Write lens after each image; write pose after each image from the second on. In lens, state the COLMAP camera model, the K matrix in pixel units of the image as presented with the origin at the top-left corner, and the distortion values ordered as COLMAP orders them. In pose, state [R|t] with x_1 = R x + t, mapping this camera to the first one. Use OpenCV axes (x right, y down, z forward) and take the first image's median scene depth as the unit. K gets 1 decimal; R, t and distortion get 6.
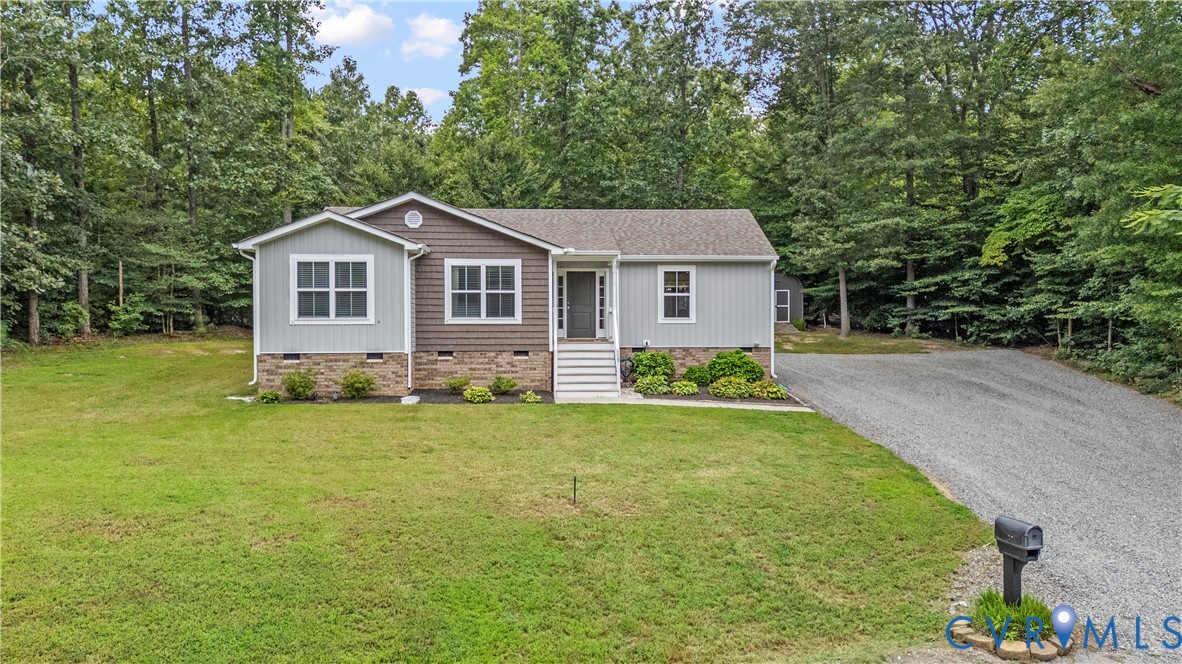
lens RADIAL K [[873.5, 0, 597.5], [0, 873.5, 330.5], [0, 0, 1]] dist [0.067185, -0.016575]
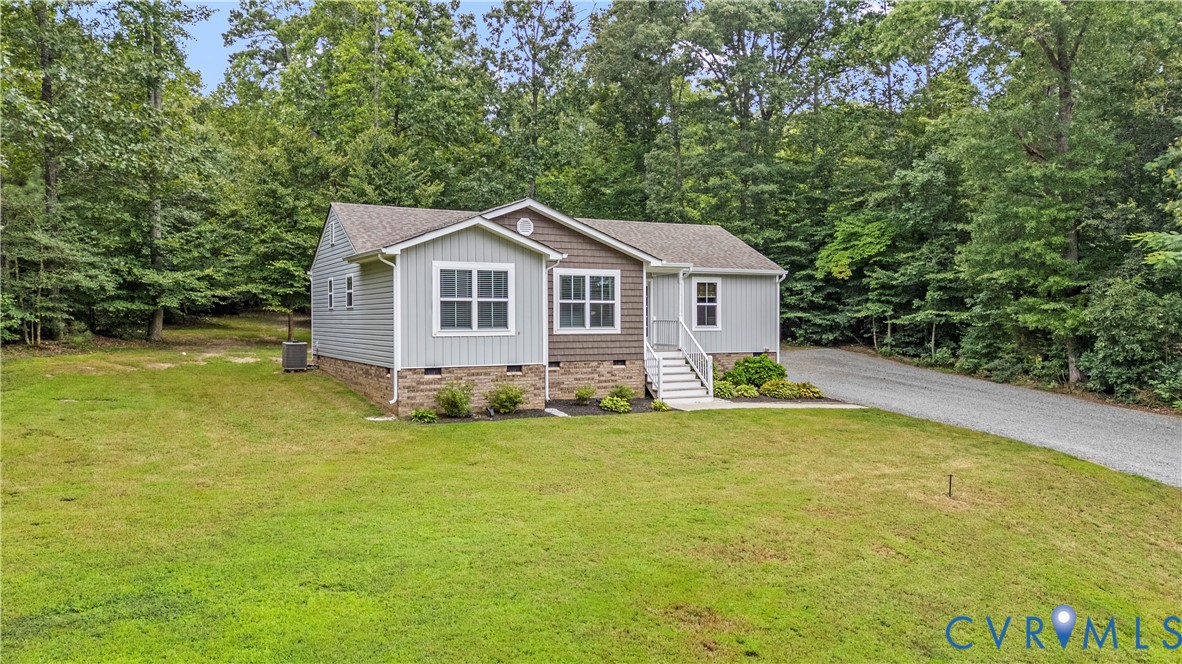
lens RADIAL K [[873.5, 0, 597.0], [0, 873.5, 333.7], [0, 0, 1]] dist [0.067185, -0.016575]
pose [[0.909205, -0.006622, 0.416295, -0.536622], [0.003521, 0.999960, 0.008215, -0.015806], [-0.416333, -0.006003, 0.909192, 0.084585]]
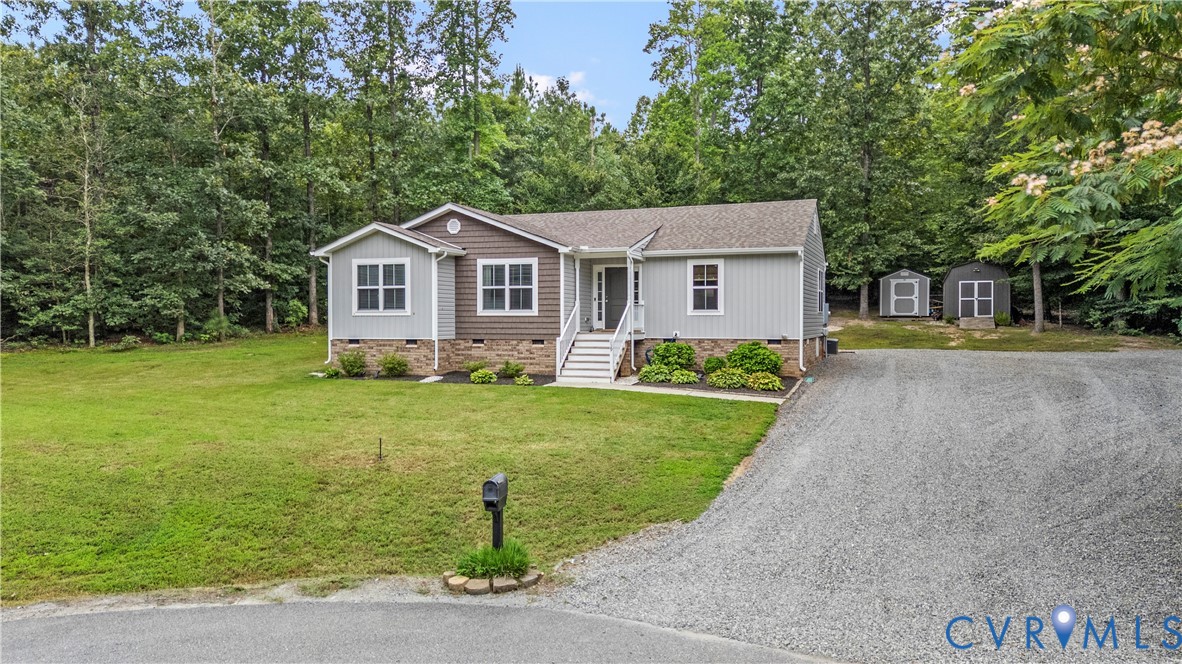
lens RADIAL K [[873.5, 0, 586.0], [0, 873.5, 332.0], [0, 0, 1]] dist [0.067185, -0.016575]
pose [[0.914015, 0.007561, -0.405610, 0.424451], [-0.005300, 0.999964, 0.006697, 0.005777], [0.405646, -0.003972, 0.914022, 0.000799]]
